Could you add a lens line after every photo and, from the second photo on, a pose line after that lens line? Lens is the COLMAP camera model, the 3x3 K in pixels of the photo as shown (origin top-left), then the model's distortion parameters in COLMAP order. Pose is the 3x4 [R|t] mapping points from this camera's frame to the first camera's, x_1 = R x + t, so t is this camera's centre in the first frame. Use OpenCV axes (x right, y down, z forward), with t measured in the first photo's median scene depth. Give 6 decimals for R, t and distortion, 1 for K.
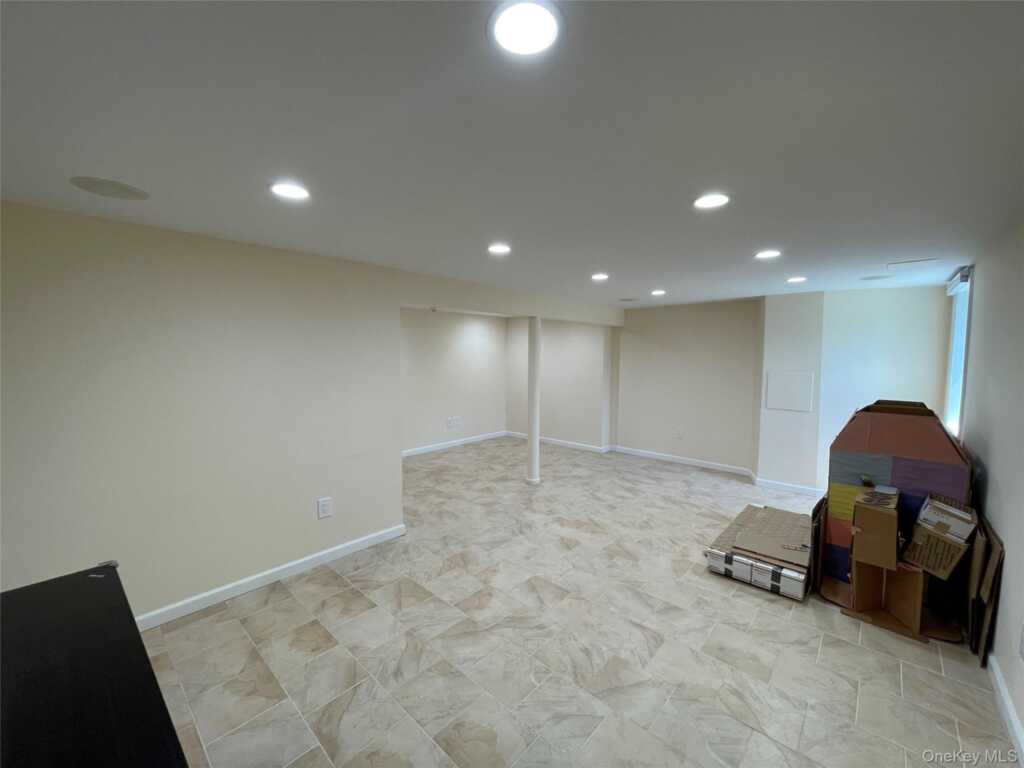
lens RADIAL K [[413.3, 0, 508.9], [0, 413.3, 382.7], [0, 0, 1]] dist [0.002992, 0.000143]
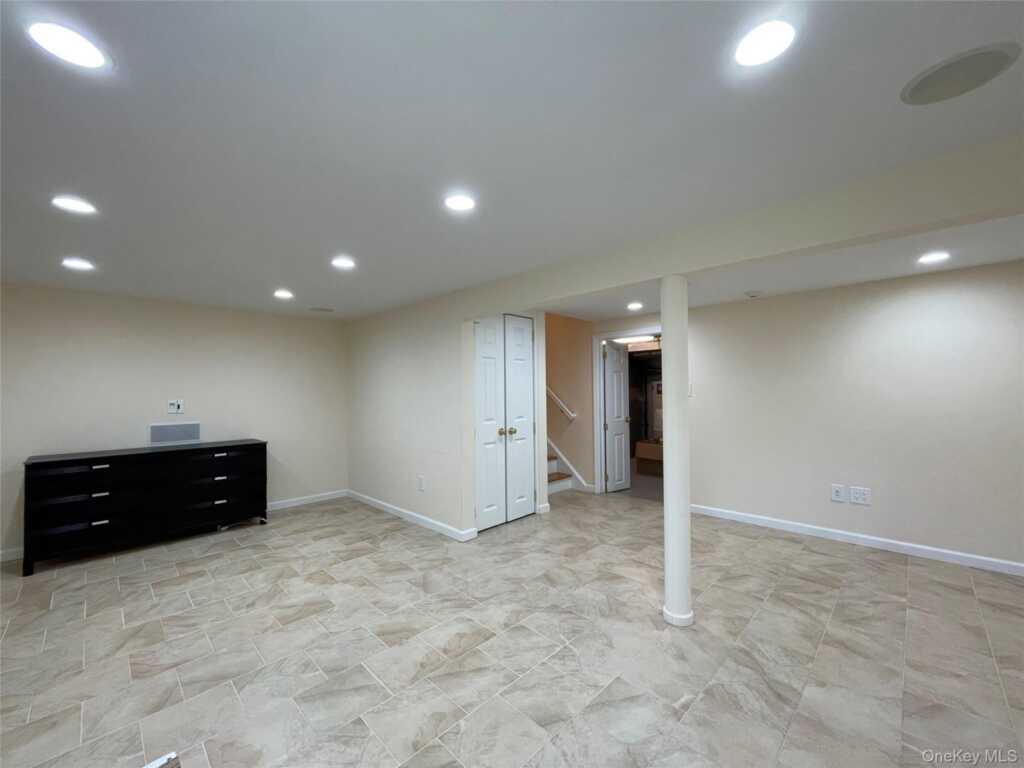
lens RADIAL K [[413.3, 0, 508.9], [0, 413.3, 382.7], [0, 0, 1]] dist [0.002992, 0.000143]
pose [[-0.040843, -0.027034, -0.998800, 0.812274], [-0.066158, 0.997513, -0.024293, -0.012077], [0.996973, 0.065086, -0.042530, 1.182804]]
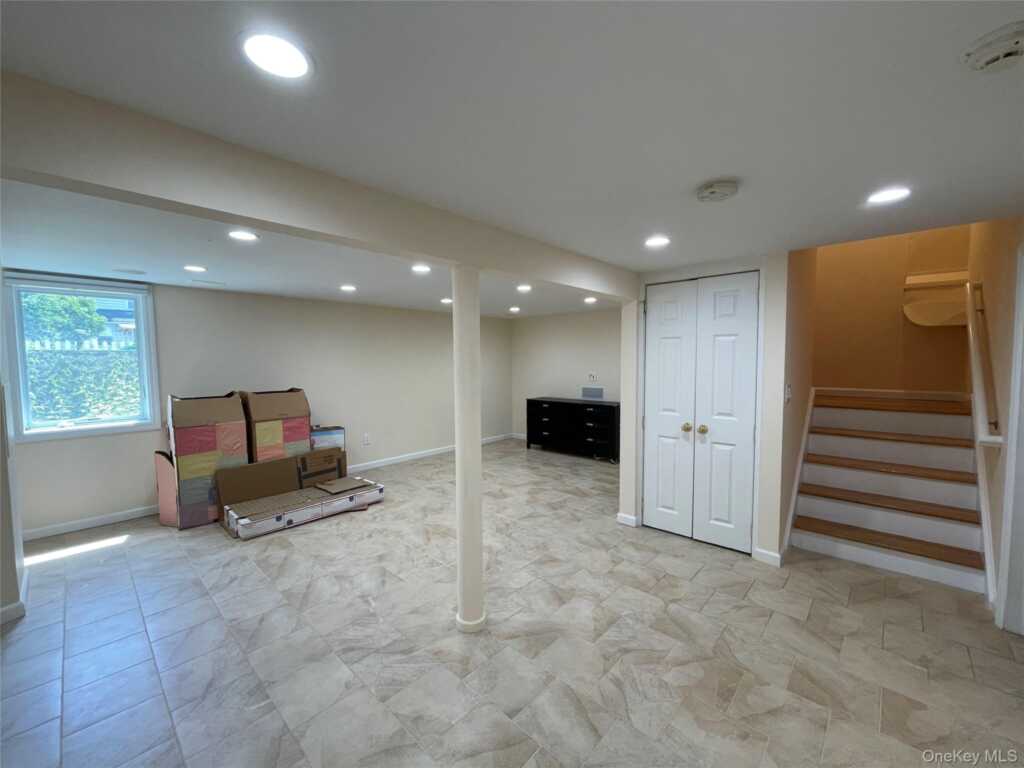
lens RADIAL K [[413.3, 0, 508.9], [0, 413.3, 382.7], [0, 0, 1]] dist [0.002992, 0.000143]
pose [[-0.999926, -0.000710, 0.012136, 0.015169], [0.000884, 0.991402, 0.130850, -0.132780], [-0.012125, 0.130851, -0.991328, 2.094073]]
